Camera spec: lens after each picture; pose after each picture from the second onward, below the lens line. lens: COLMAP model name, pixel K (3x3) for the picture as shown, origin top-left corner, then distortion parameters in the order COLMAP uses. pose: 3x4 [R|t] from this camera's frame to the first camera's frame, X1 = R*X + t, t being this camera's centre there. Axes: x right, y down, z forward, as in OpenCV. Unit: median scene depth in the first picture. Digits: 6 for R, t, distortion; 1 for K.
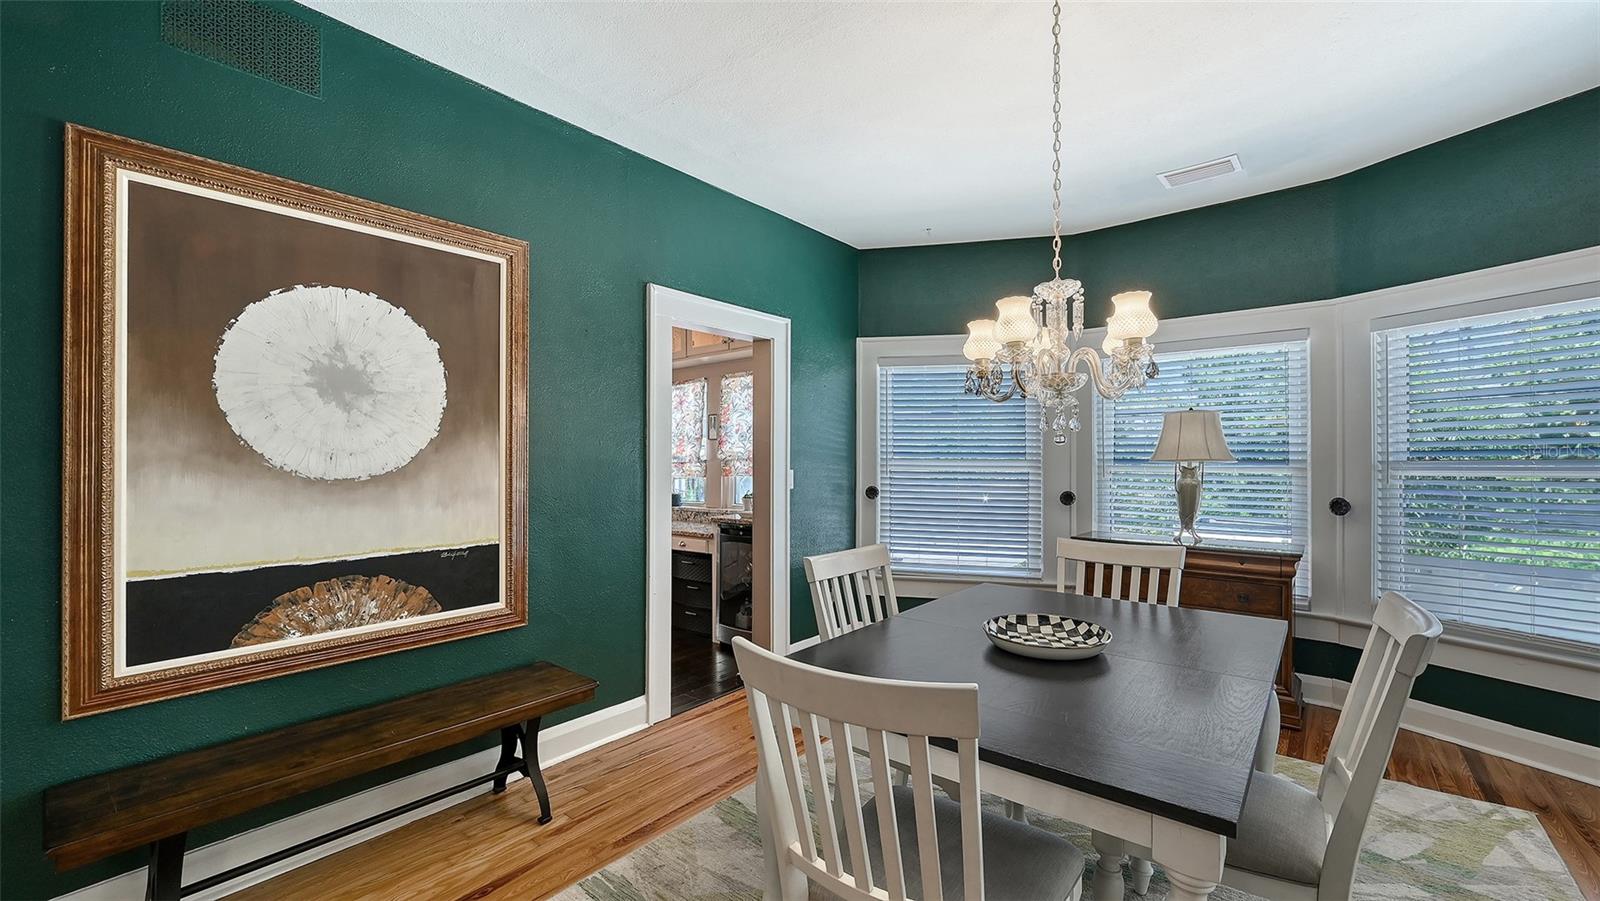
lens RADIAL K [[641.2, 0, 812.6], [0, 641.2, 456.3], [0, 0, 1]] dist [-0.000234, 0.000002]
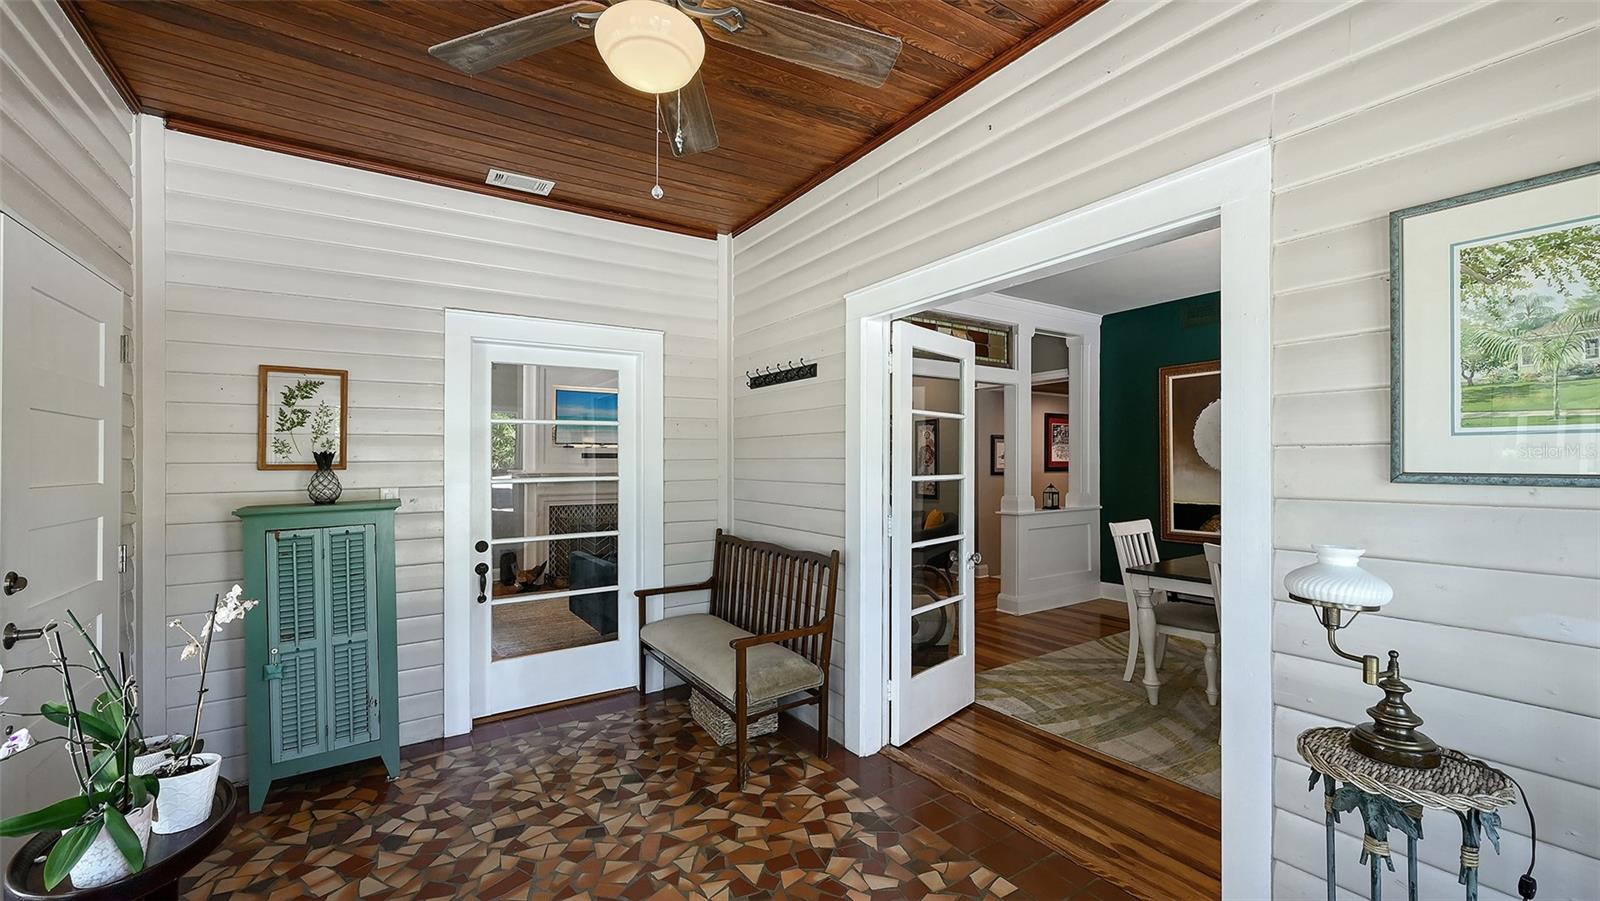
lens RADIAL K [[641.2, 0, 812.6], [0, 641.2, 456.3], [0, 0, 1]] dist [-0.000234, 0.000002]
pose [[-0.285102, -0.005838, -0.958479, 2.046049], [0.009919, 0.999910, -0.009041, -0.022698], [0.958446, -0.012084, -0.285019, 0.141336]]
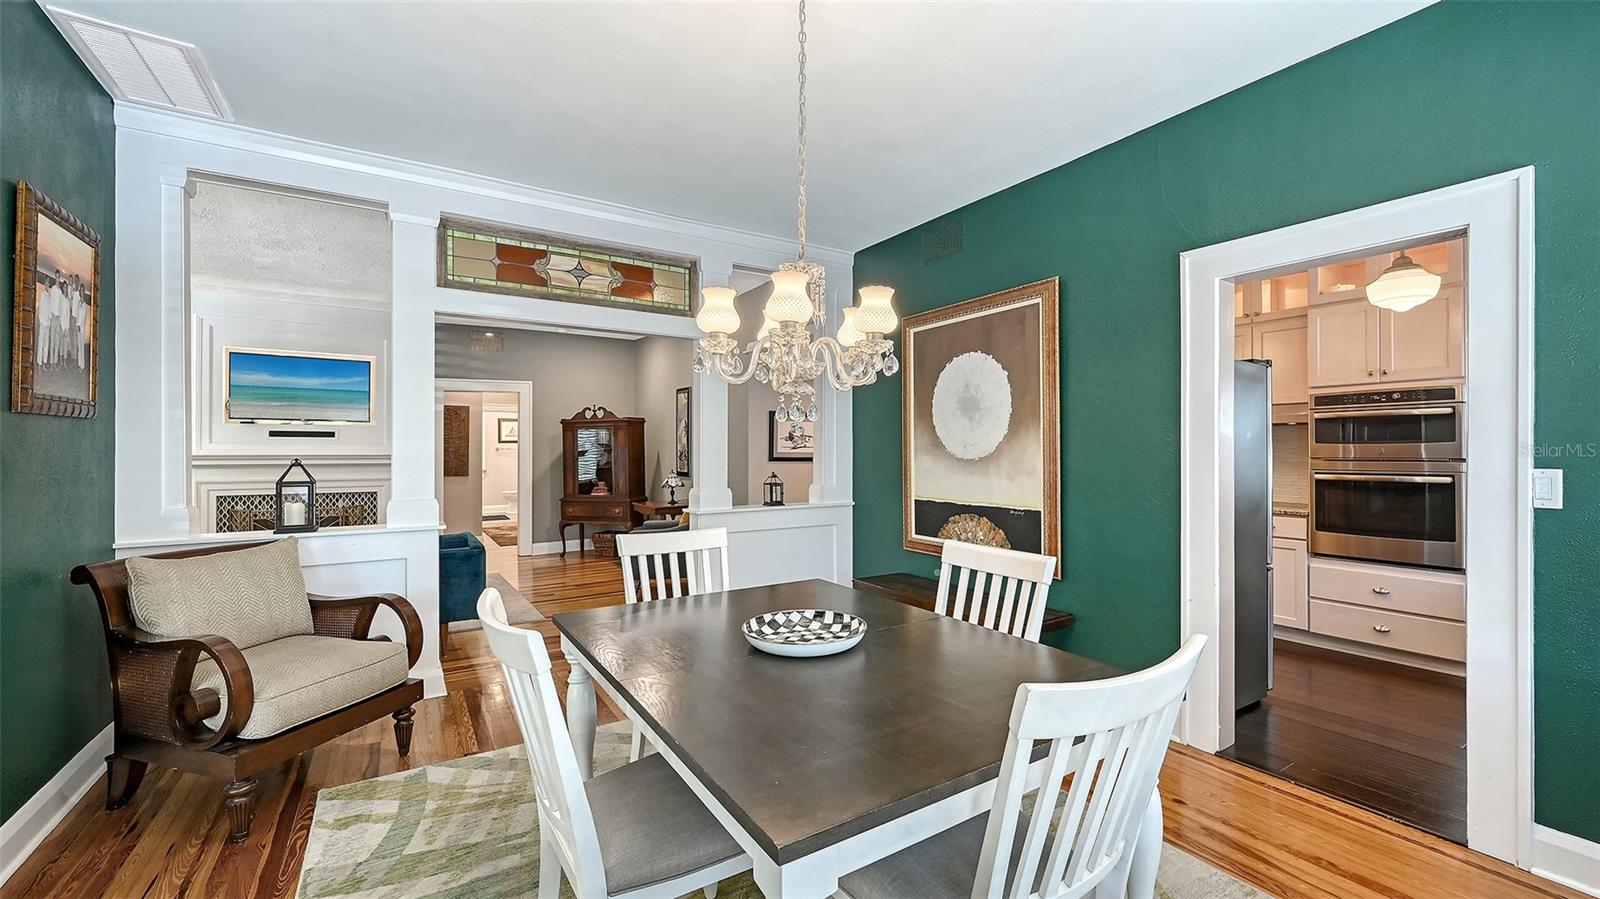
lens RADIAL K [[641.2, 0, 812.6], [0, 641.2, 455.3], [0, 0, 1]] dist [-0.000234, 0.000002]
pose [[-0.301334, 0.009685, -0.953470, 1.073842], [0.005160, 0.999950, 0.008526, 0.006783], [0.953505, -0.002351, -0.301369, 1.088856]]
